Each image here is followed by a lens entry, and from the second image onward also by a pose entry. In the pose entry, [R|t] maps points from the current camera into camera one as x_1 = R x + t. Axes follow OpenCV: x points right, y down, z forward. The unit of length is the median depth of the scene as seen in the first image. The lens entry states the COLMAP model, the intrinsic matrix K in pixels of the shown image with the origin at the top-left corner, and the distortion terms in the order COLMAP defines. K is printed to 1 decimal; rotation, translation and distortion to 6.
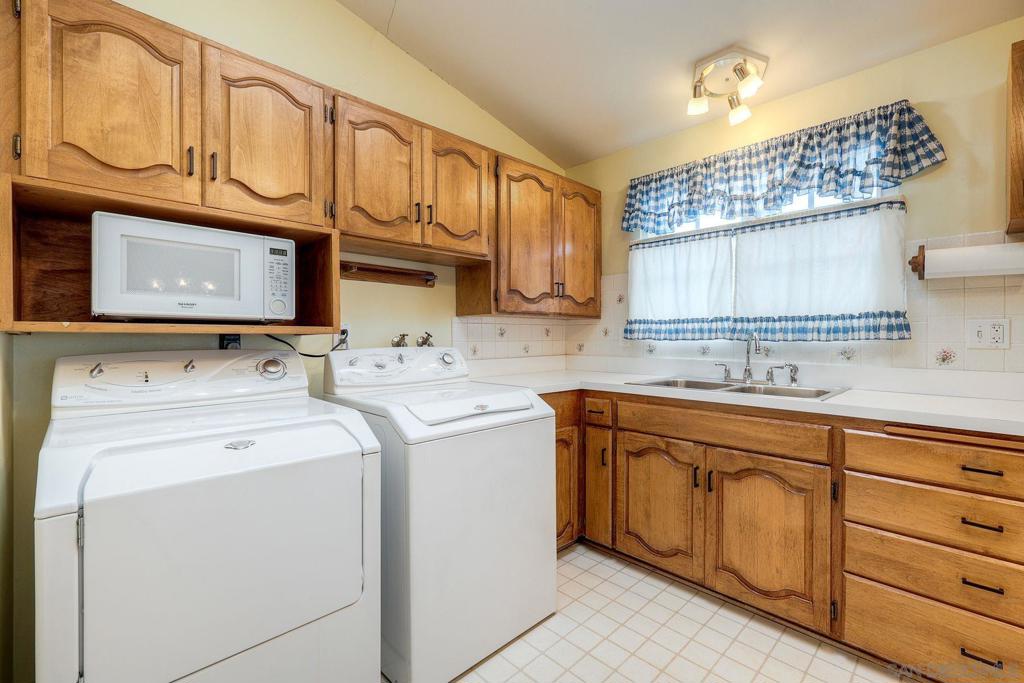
lens RADIAL K [[450.2, 0, 521.9], [0, 450.2, 339.0], [0, 0, 1]] dist [0.006351, -0.002506]
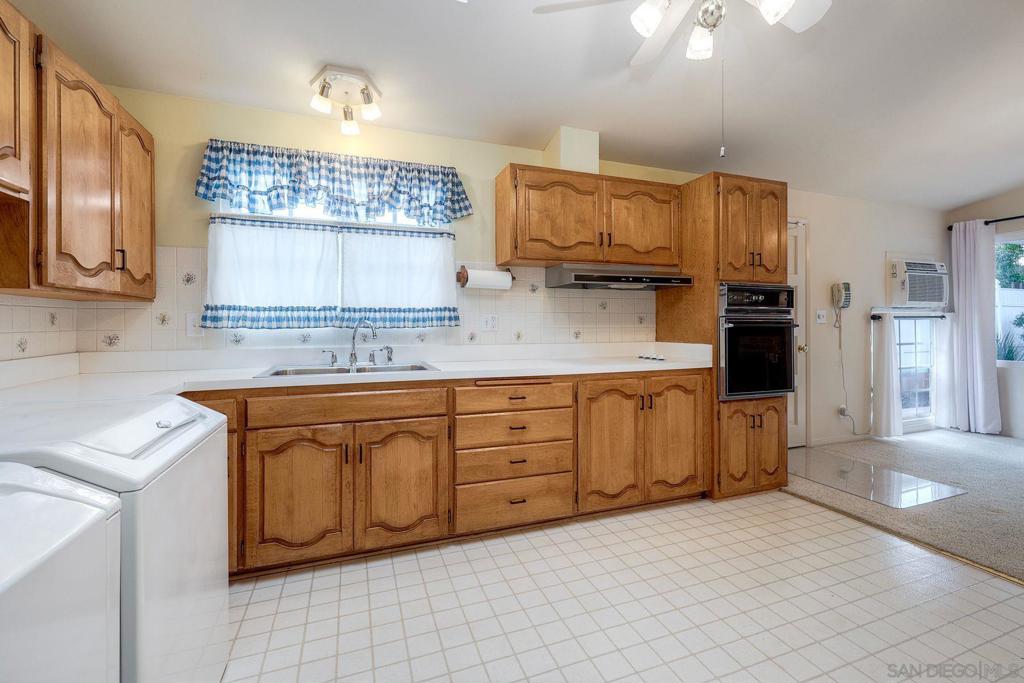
lens RADIAL K [[450.2, 0, 544.0], [0, 450.2, 326.0], [0, 0, 1]] dist [0.006351, -0.002506]
pose [[0.390202, -0.004832, 0.920717, -0.414725], [0.008519, 0.999962, 0.001638, 0.000430], [-0.920690, 0.007204, 0.390228, 0.136013]]
